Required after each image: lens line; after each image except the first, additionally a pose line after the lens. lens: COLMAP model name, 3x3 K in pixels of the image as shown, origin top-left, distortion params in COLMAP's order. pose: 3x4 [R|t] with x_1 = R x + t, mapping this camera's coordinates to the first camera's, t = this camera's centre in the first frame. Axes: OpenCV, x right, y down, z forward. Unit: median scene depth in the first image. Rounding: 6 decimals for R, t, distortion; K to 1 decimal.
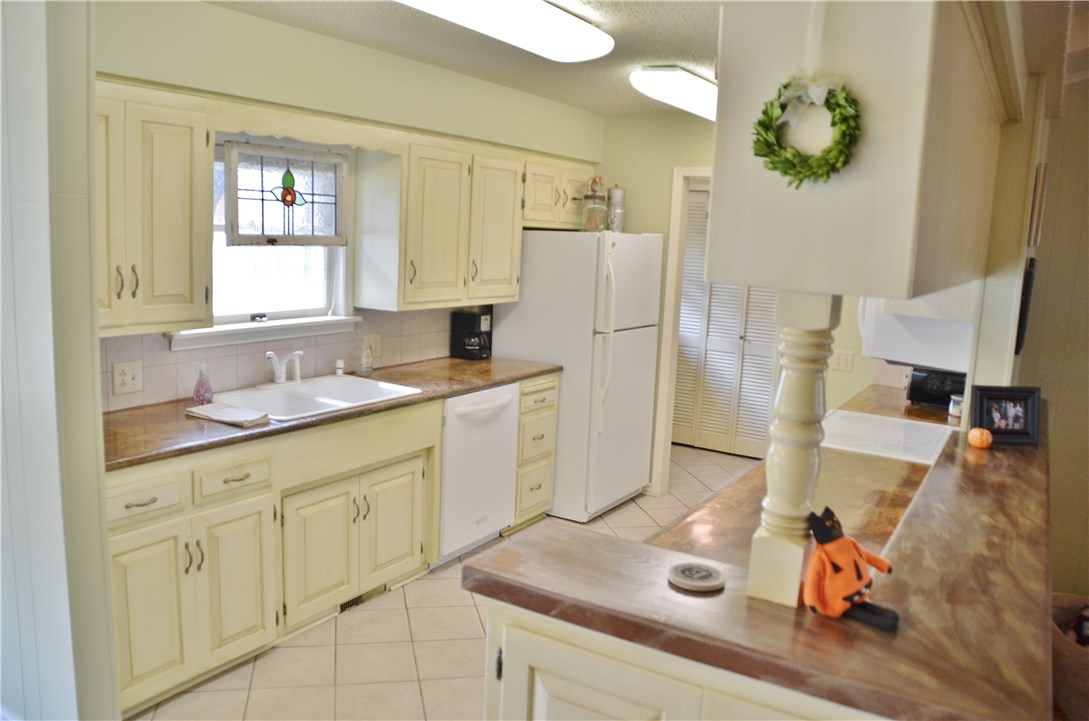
lens RADIAL K [[839.6, 0, 540.6], [0, 839.6, 365.2], [0, 0, 1]] dist [-0.170078, 0.106395]
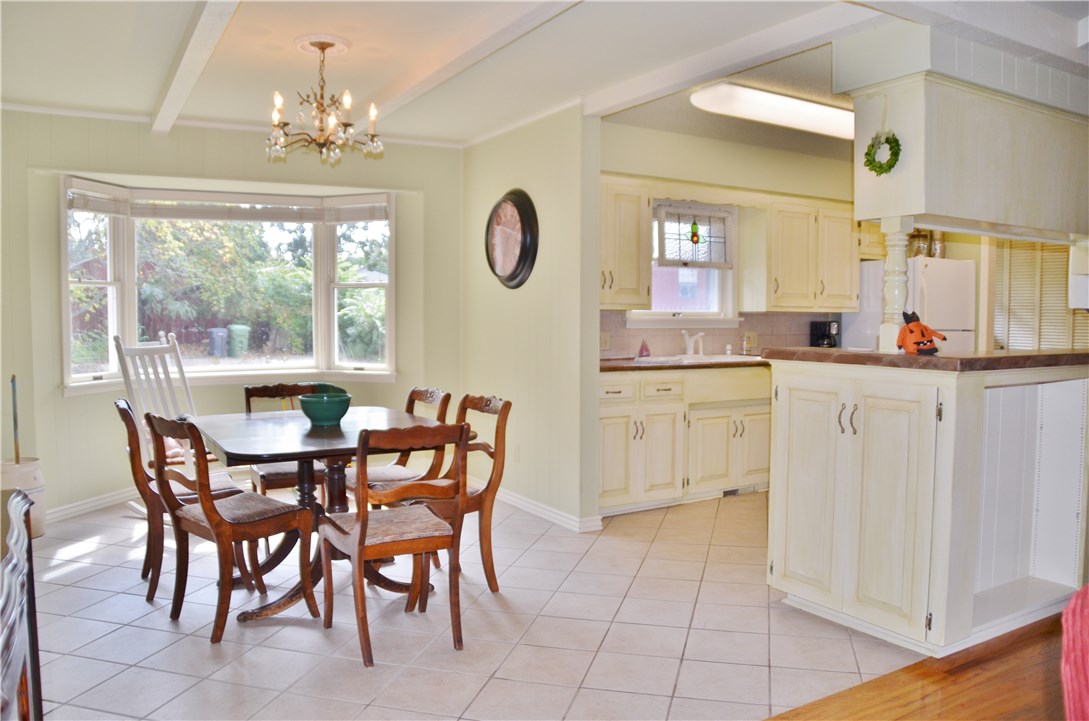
lens RADIAL K [[839.6, 0, 540.6], [0, 839.6, 365.2], [0, 0, 1]] dist [-0.170078, 0.106395]
pose [[0.884880, -0.019503, -0.465410, 0.169539], [-0.033396, 0.993896, -0.105143, 0.210034], [0.464619, 0.108582, 0.878828, -0.517669]]
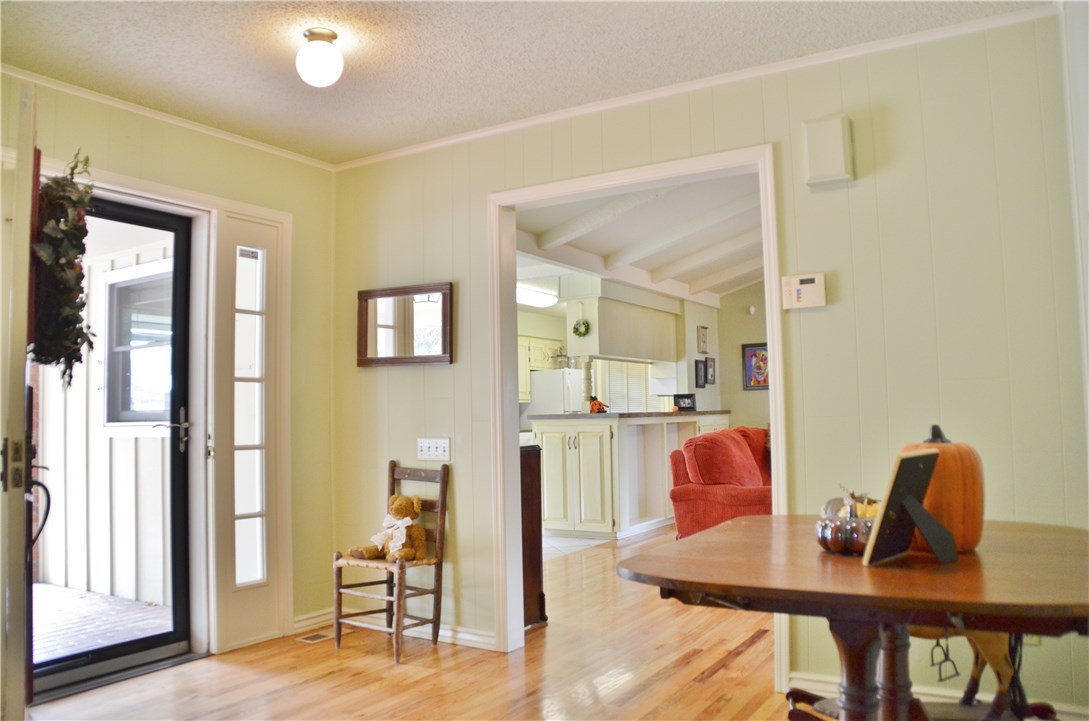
lens RADIAL K [[839.6, 0, 540.6], [0, 839.6, 365.2], [0, 0, 1]] dist [-0.170078, 0.106395]
pose [[0.997681, -0.067603, 0.007874, -0.012343], [0.067685, 0.973381, -0.218970, 0.405179], [0.007139, 0.218995, 0.975700, -1.540062]]
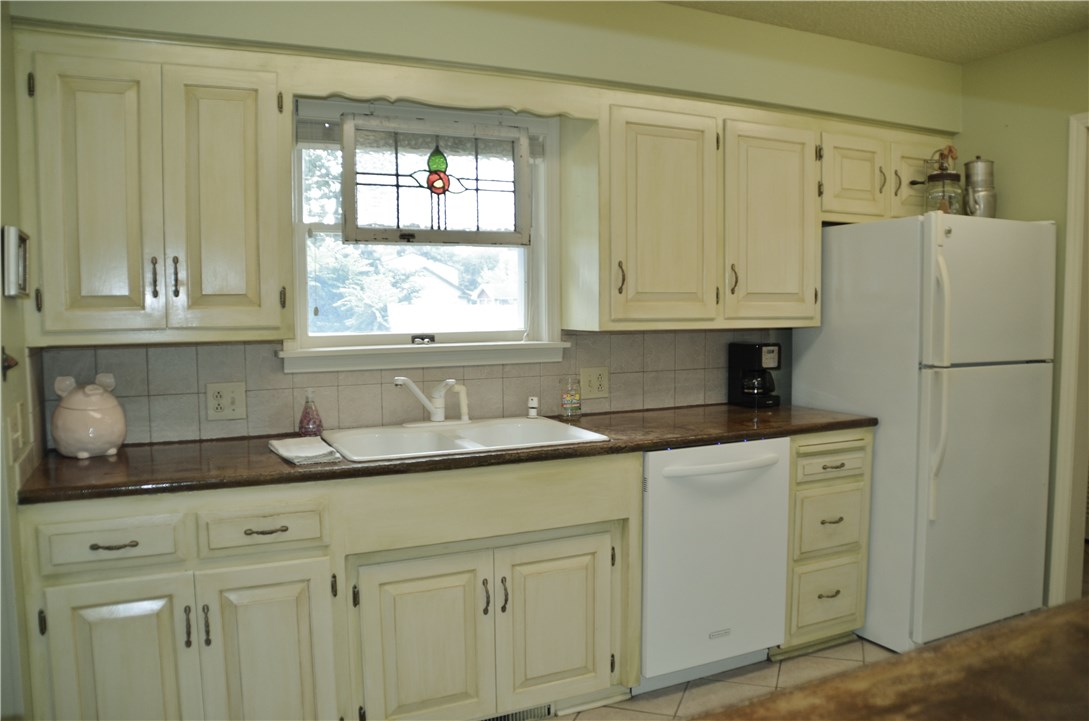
lens RADIAL K [[839.6, 0, 540.6], [0, 839.6, 365.2], [0, 0, 1]] dist [-0.170078, 0.106395]
pose [[0.843546, -0.012125, -0.536920, 0.184640], [-0.038713, 0.995772, -0.083308, 0.029552], [0.535660, 0.091060, 0.839510, 0.363916]]
